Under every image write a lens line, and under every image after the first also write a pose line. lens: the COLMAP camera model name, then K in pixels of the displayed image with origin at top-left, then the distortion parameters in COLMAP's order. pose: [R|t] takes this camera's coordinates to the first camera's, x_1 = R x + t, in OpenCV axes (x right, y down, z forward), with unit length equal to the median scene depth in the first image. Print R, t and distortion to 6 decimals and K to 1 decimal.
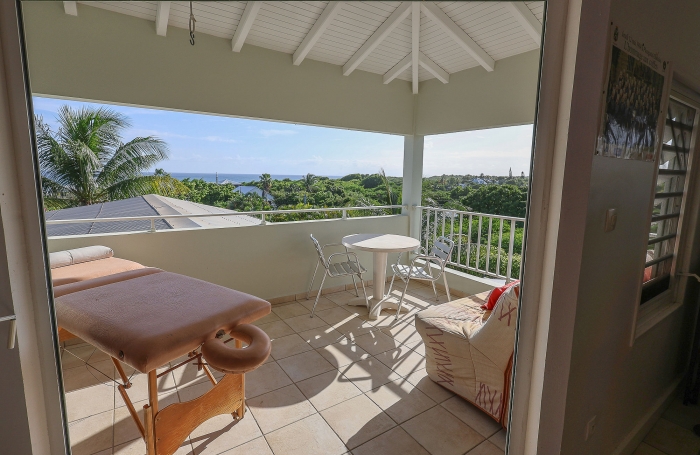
lens RADIAL K [[337.4, 0, 346.5], [0, 337.4, 224.2], [0, 0, 1]] dist [-0.002296, -0.000283]
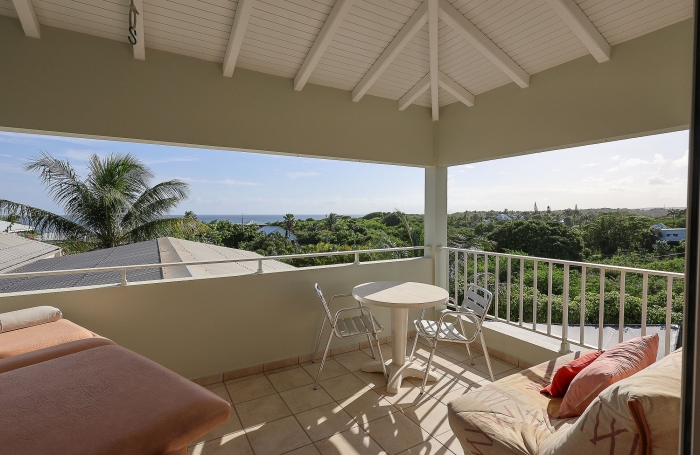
lens RADIAL K [[336.3, 0, 347.3], [0, 336.3, 229.5], [0, 0, 1]] dist [-0.001902, -0.000145]
pose [[0.997842, -0.018356, -0.063037, 0.026235], [0.012094, 0.995081, -0.098327, -0.020340], [0.064532, 0.097352, 0.993156, 0.152838]]
